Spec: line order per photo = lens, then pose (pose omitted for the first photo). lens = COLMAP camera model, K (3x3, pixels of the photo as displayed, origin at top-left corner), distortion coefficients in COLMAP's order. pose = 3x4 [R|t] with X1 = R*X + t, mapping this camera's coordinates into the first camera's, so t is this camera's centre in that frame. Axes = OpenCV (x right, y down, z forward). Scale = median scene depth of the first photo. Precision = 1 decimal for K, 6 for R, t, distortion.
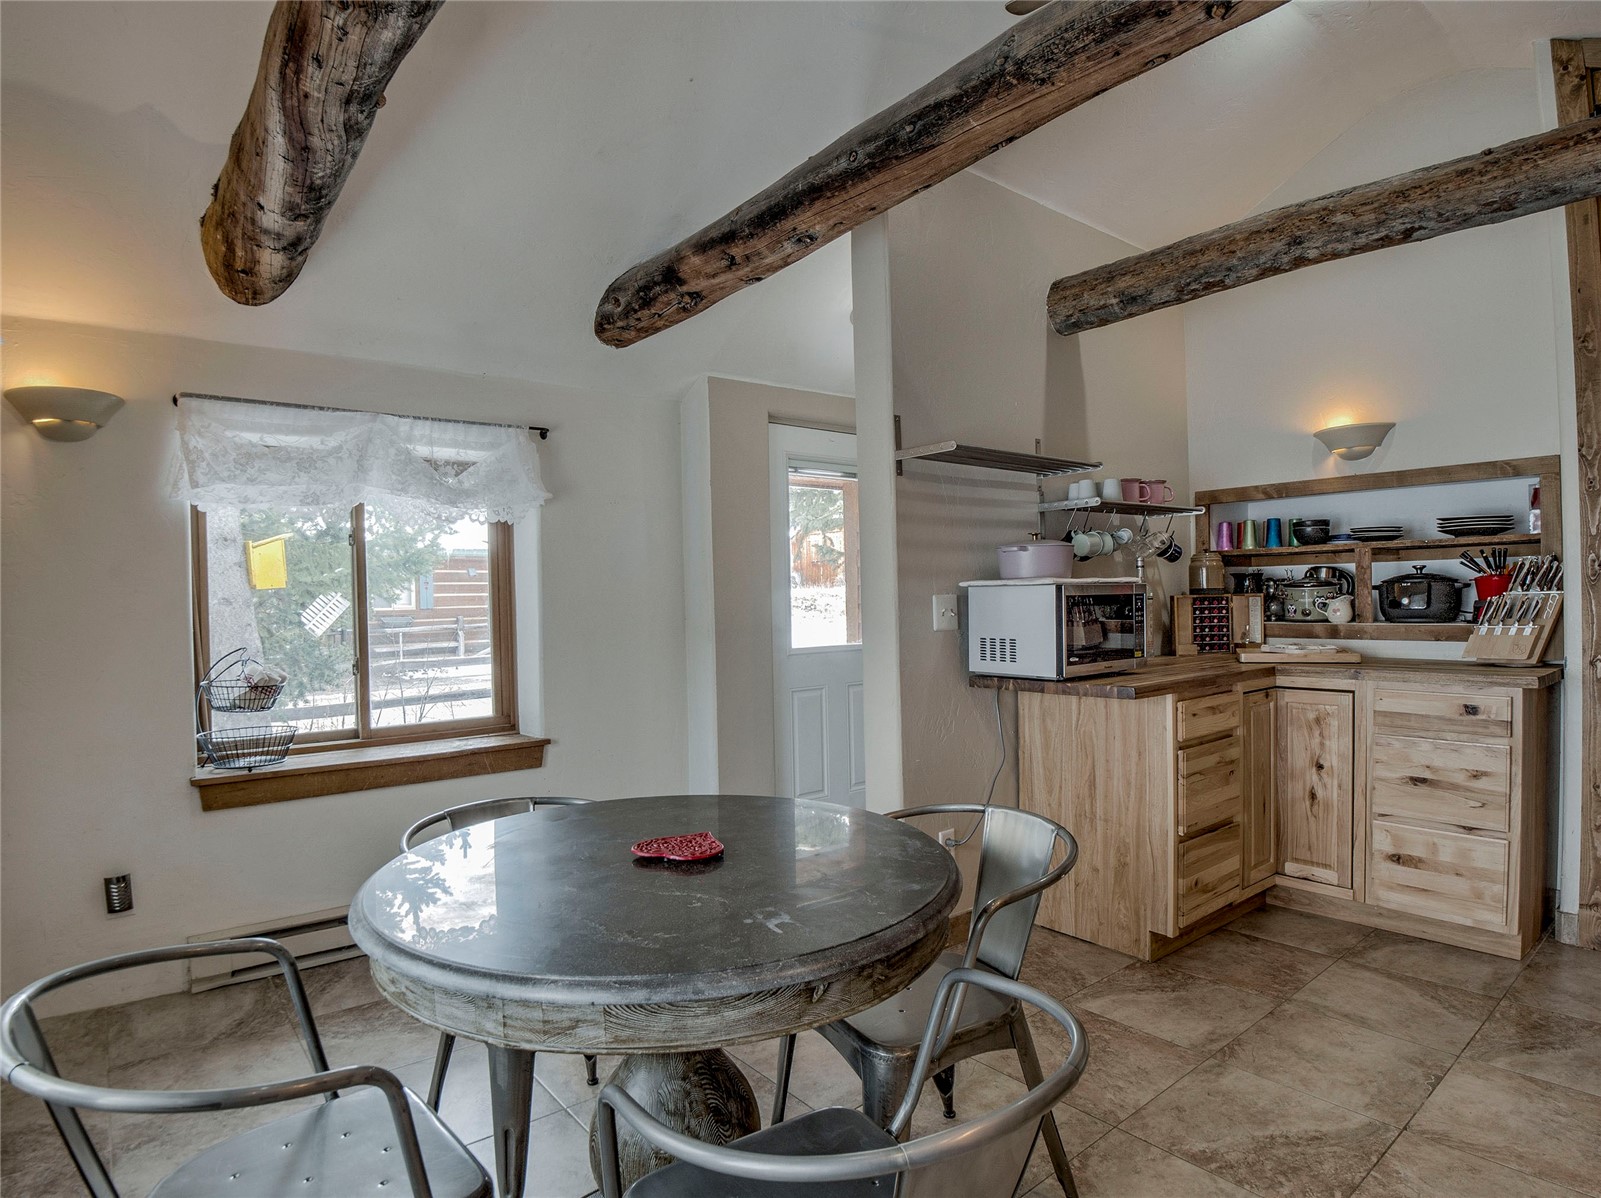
lens RADIAL K [[879.4, 0, 796.4], [0, 879.4, 608.9], [0, 0, 1]] dist [-0.048912, -0.008804]
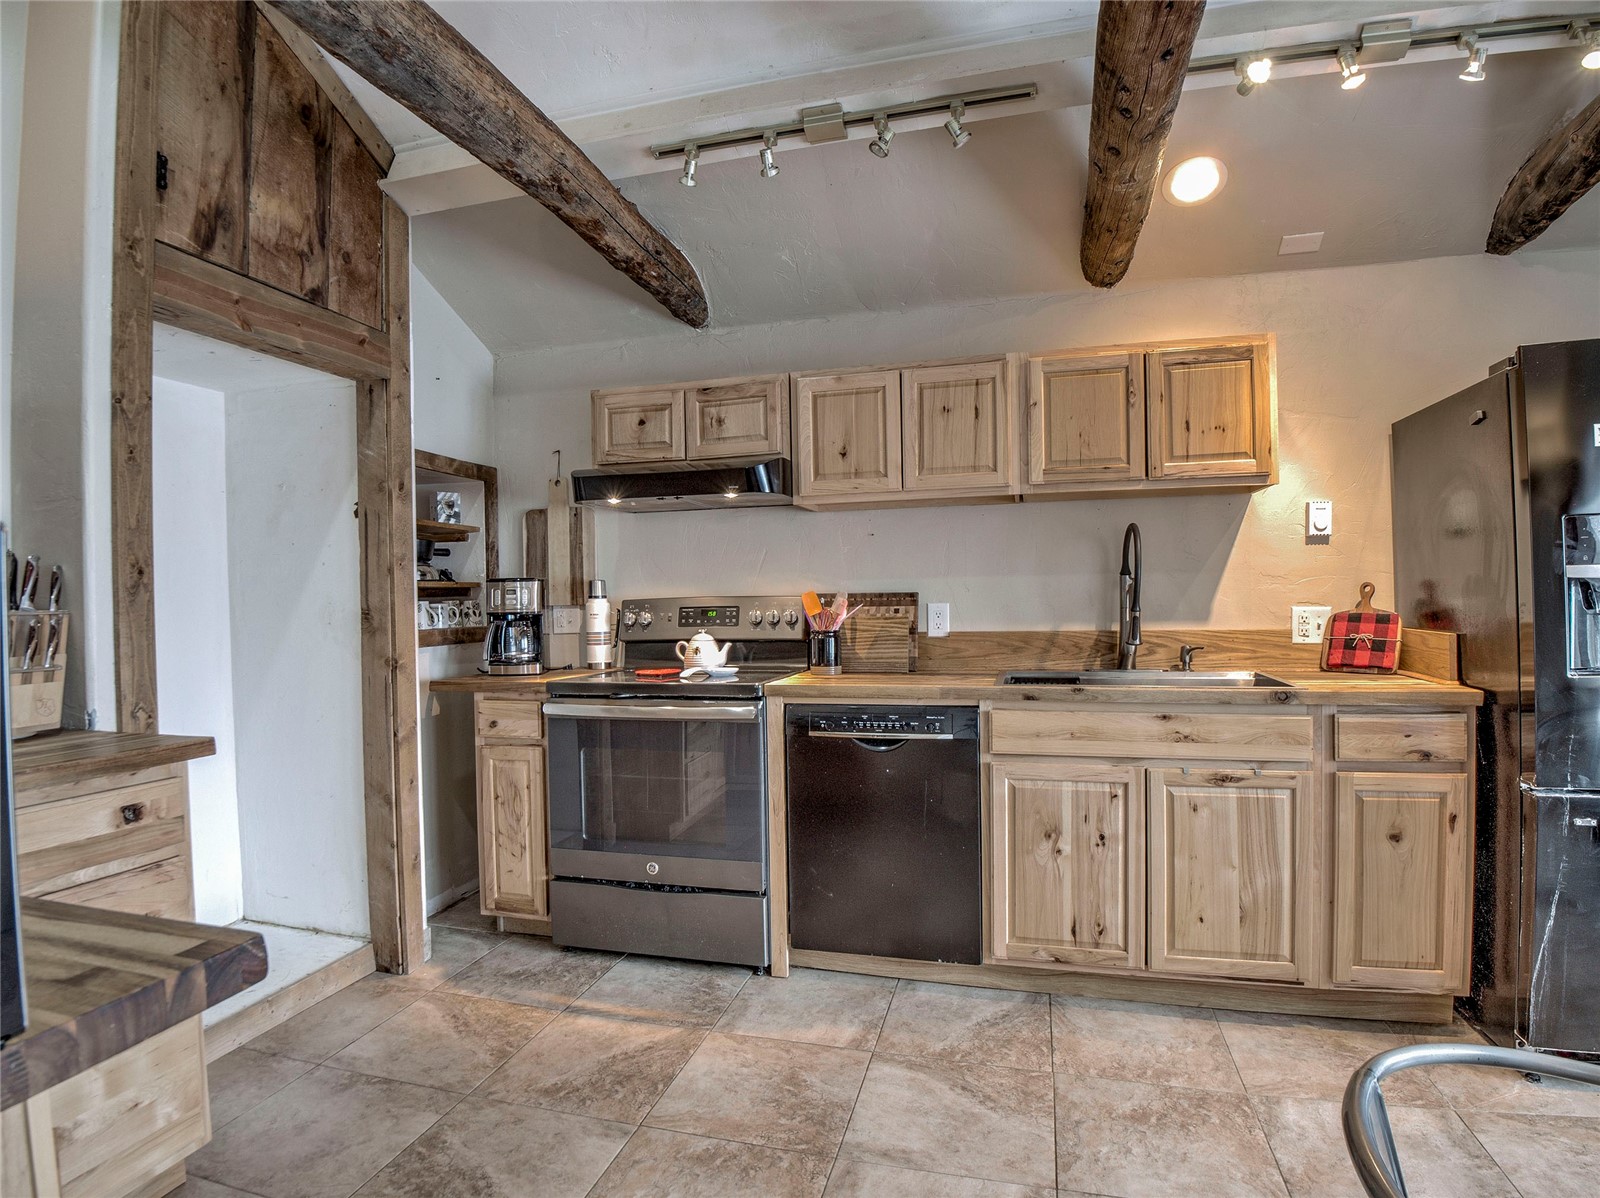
lens RADIAL K [[870.5, 0, 791.4], [0, 870.5, 608.9], [0, 0, 1]] dist [-0.035992, -0.019107]
pose [[-0.582554, 0.018968, 0.812570, 0.066993], [0.038551, 0.999247, 0.004313, -0.004155], [-0.811877, 0.033838, -0.582847, 0.896421]]
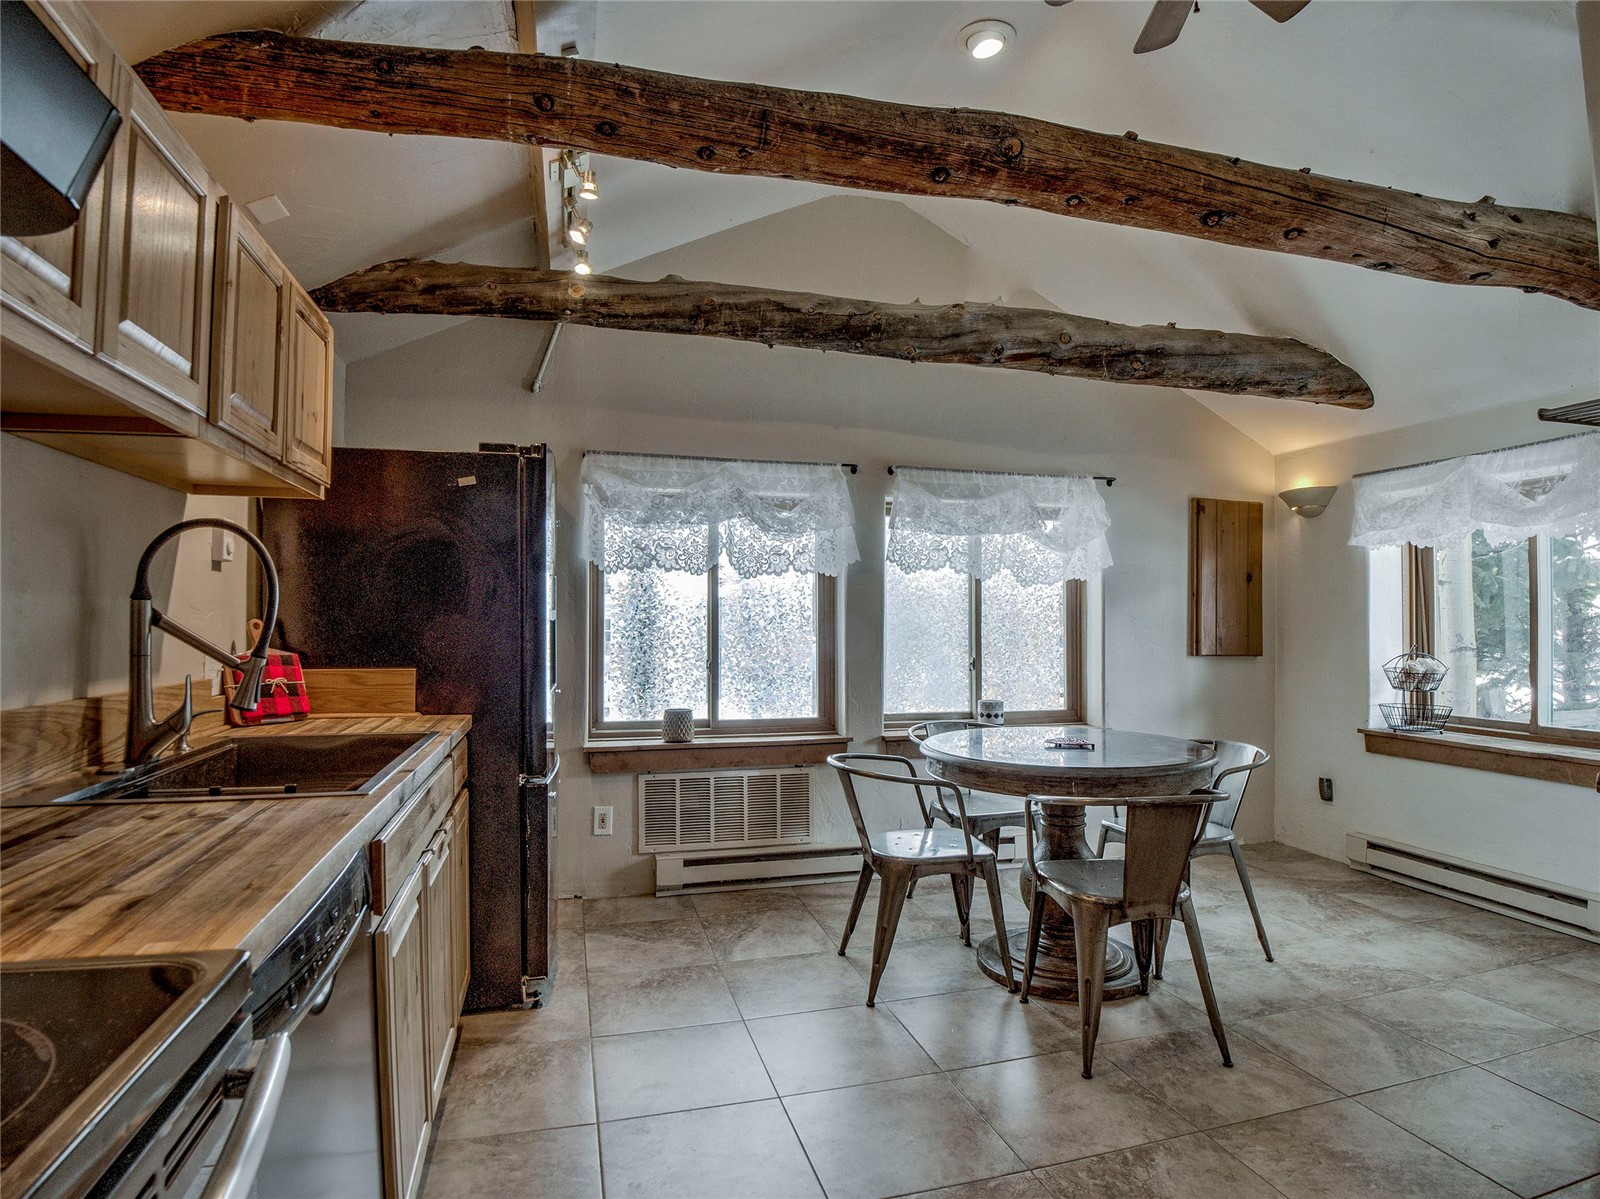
lens RADIAL K [[859.8, 0, 795.6], [0, 859.8, 610.1], [0, 0, 1]] dist [-0.027190, -0.028687]
pose [[-0.402054, 0.009695, -0.915565, 0.989548], [-0.000826, 0.999940, 0.010951, -0.024247], [0.915616, 0.005159, -0.402022, 0.633371]]
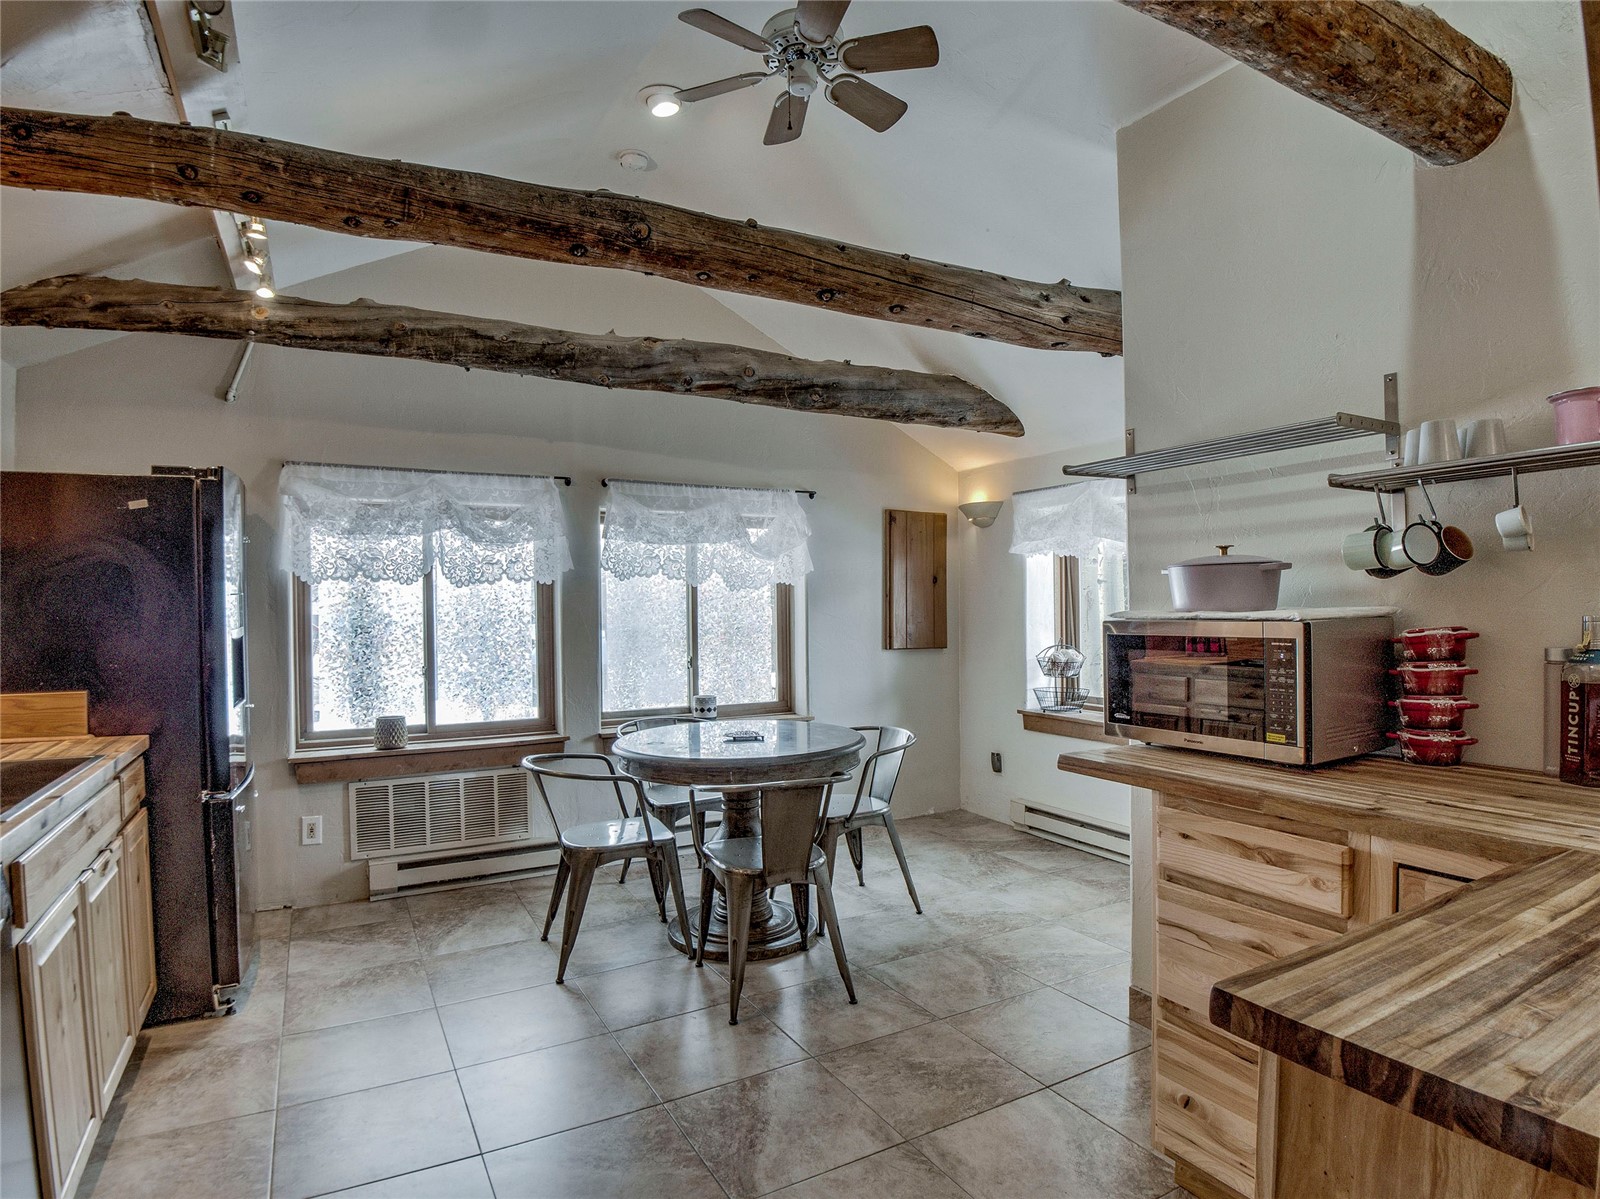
lens RADIAL K [[870.5, 0, 791.4], [0, 870.5, 609.4], [0, 0, 1]] dist [-0.035992, -0.019107]
pose [[-0.176569, 0.028411, -0.983878, 1.064706], [0.006302, 0.999595, 0.027734, -0.058053], [0.984268, -0.001304, -0.176676, 0.792799]]
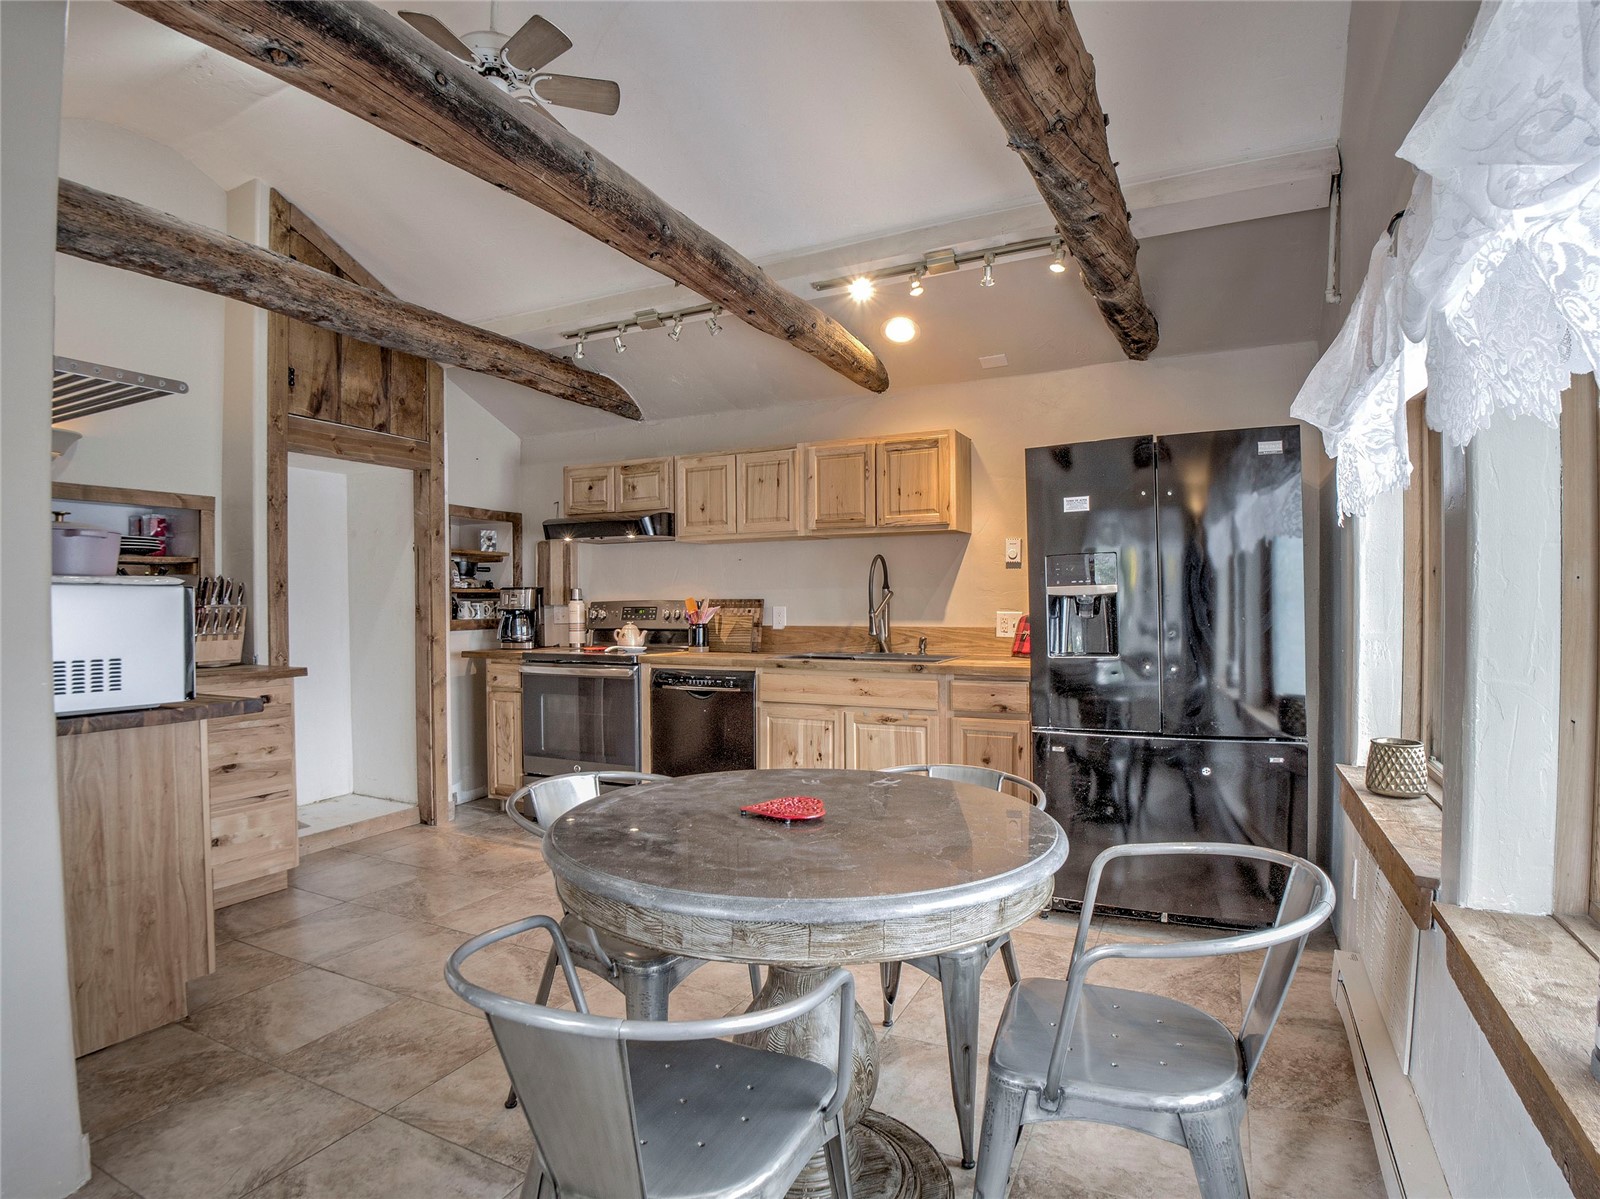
lens RADIAL K [[851.9, 0, 792.0], [0, 851.9, 611.3], [0, 0, 1]] dist [-0.037930, -0.019373]
pose [[-0.422883, 0.010911, 0.906118, -0.593140], [0.026428, 0.999651, 0.000297, 0.009728], [-0.905799, 0.024072, -0.423024, 0.759122]]
